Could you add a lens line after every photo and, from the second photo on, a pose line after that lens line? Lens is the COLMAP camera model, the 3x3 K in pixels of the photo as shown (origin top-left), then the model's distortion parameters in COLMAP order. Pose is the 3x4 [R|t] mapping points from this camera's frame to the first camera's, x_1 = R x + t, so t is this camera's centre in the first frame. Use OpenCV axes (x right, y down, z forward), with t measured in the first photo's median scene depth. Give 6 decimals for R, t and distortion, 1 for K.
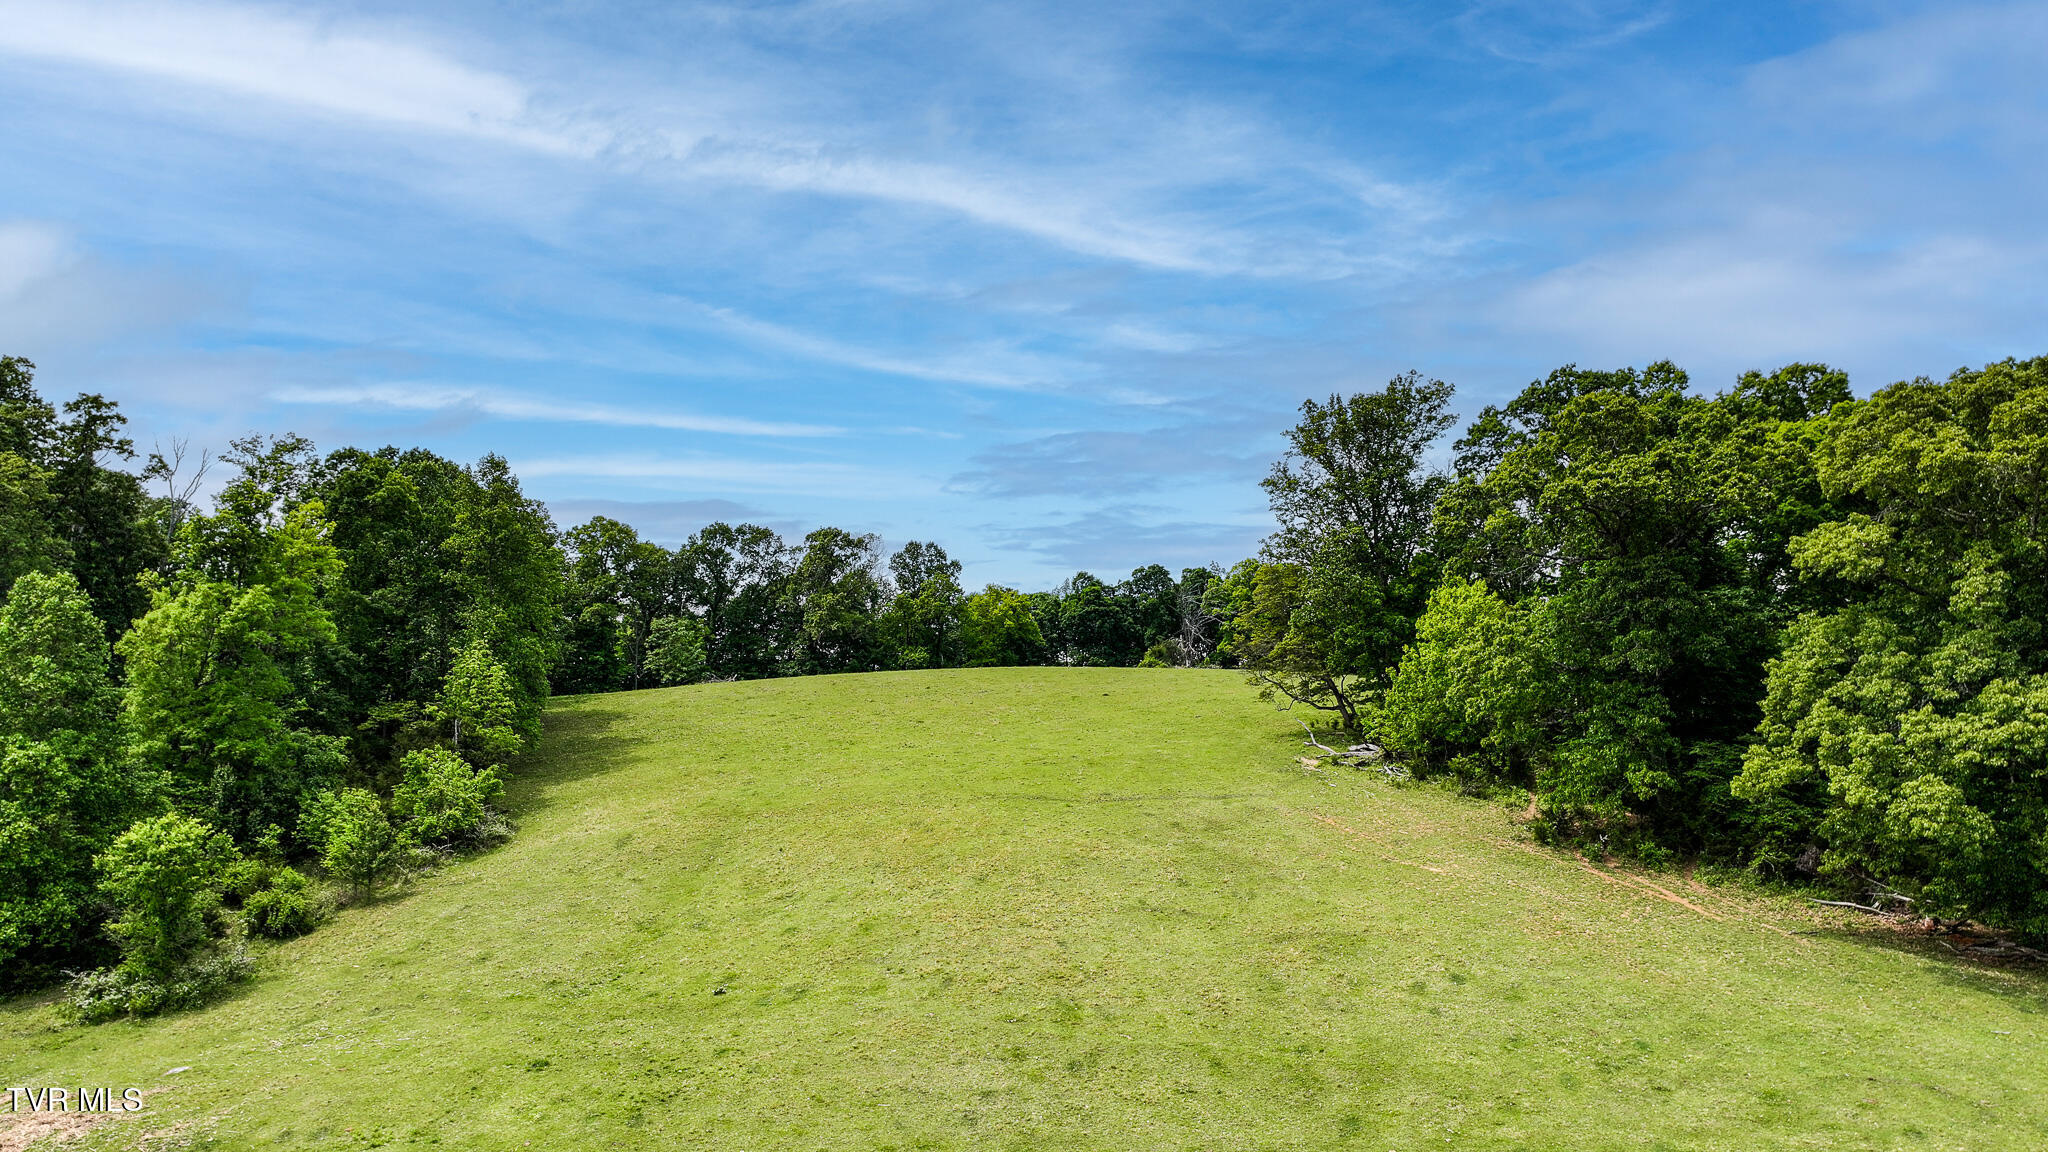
lens RADIAL K [[1435.8, 0, 1030.7], [0, 1435.8, 574.0], [0, 0, 1]] dist [0.008616, 0.000418]
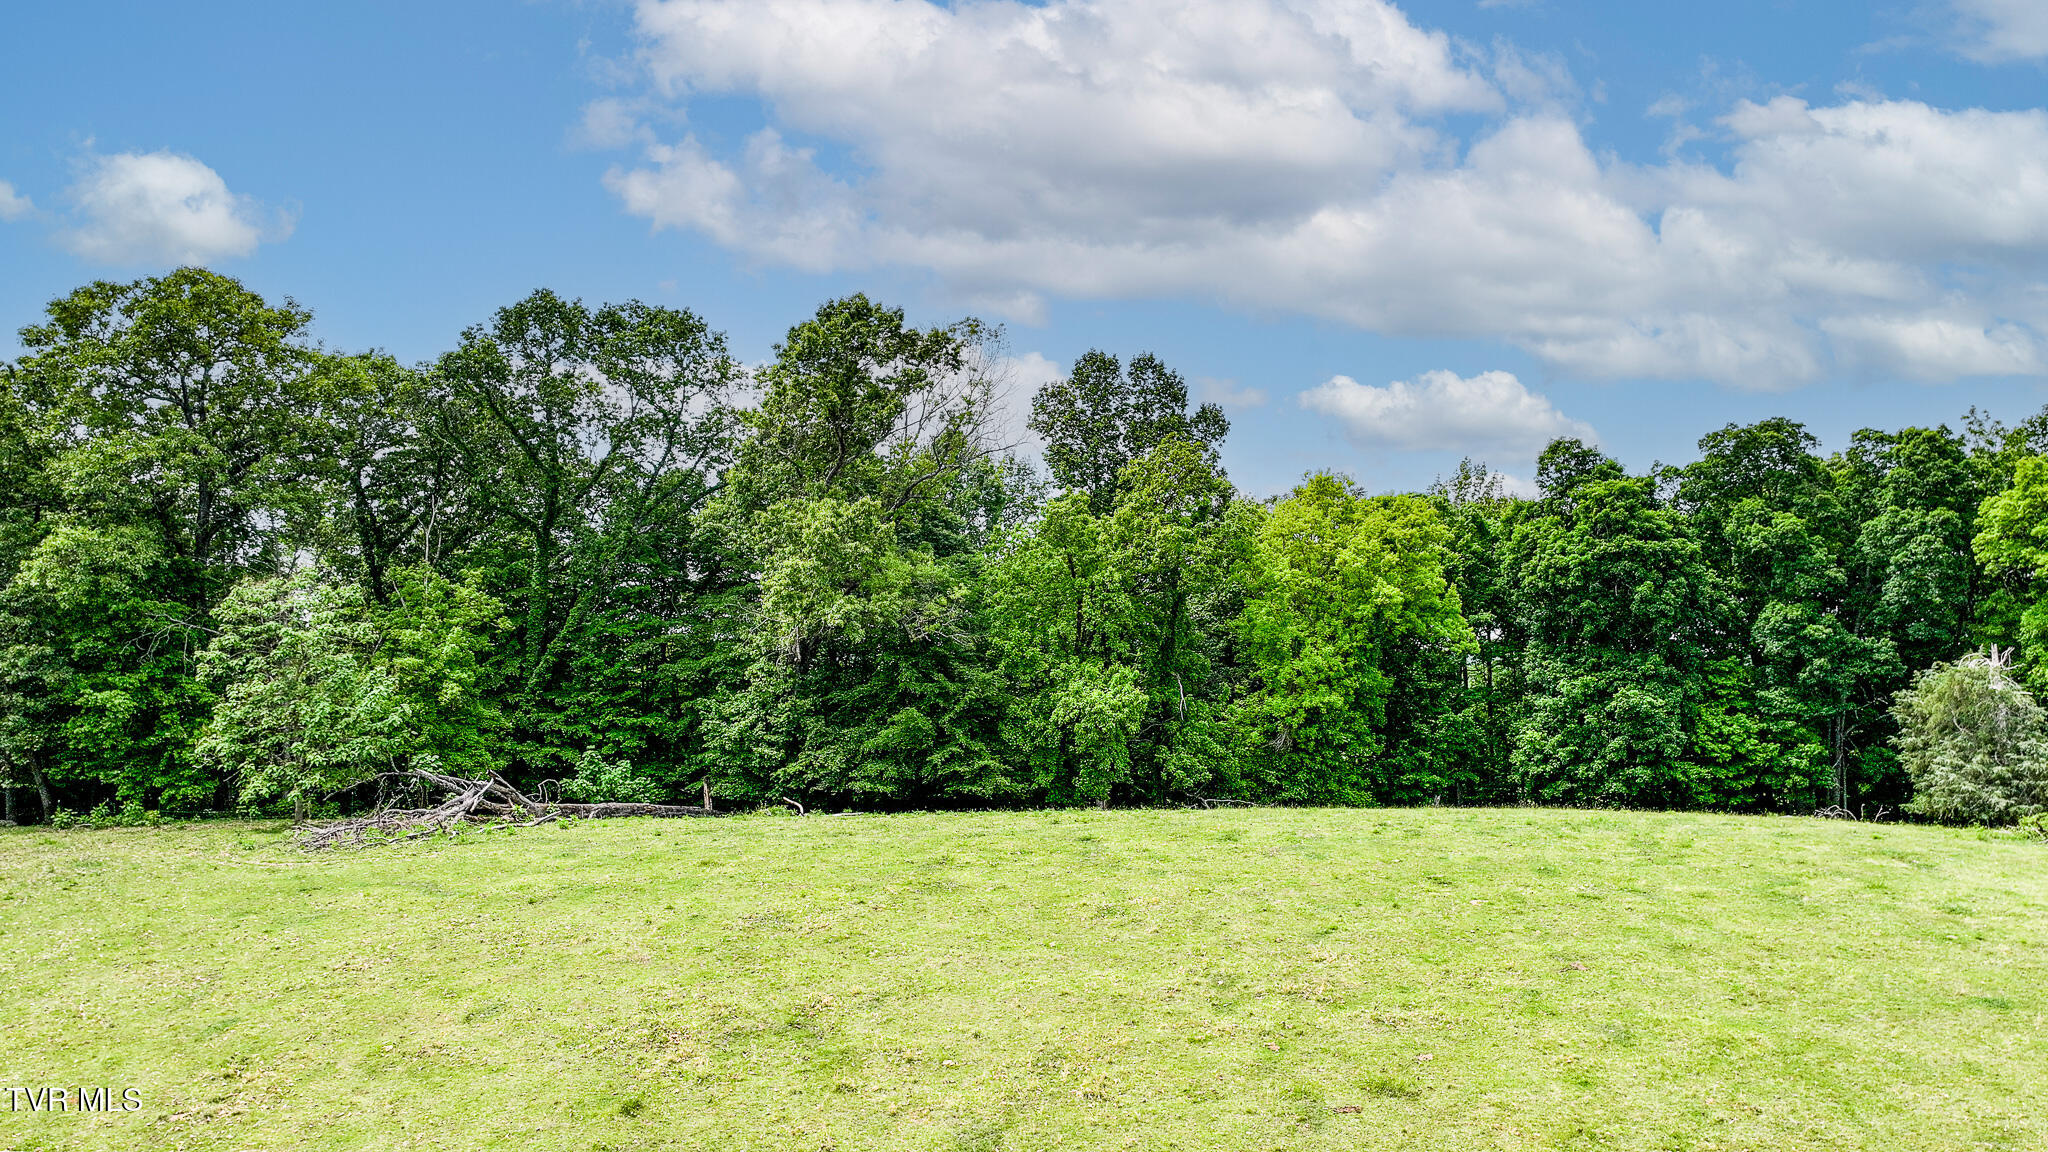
lens RADIAL K [[1435.8, 0, 1030.7], [0, 1435.8, 574.0], [0, 0, 1]] dist [0.008616, 0.000418]
pose [[0.993439, 0.012442, -0.113685, -0.057886], [-0.003578, 0.996959, 0.077842, 0.004859], [0.114308, -0.076925, 0.990463, 0.653606]]
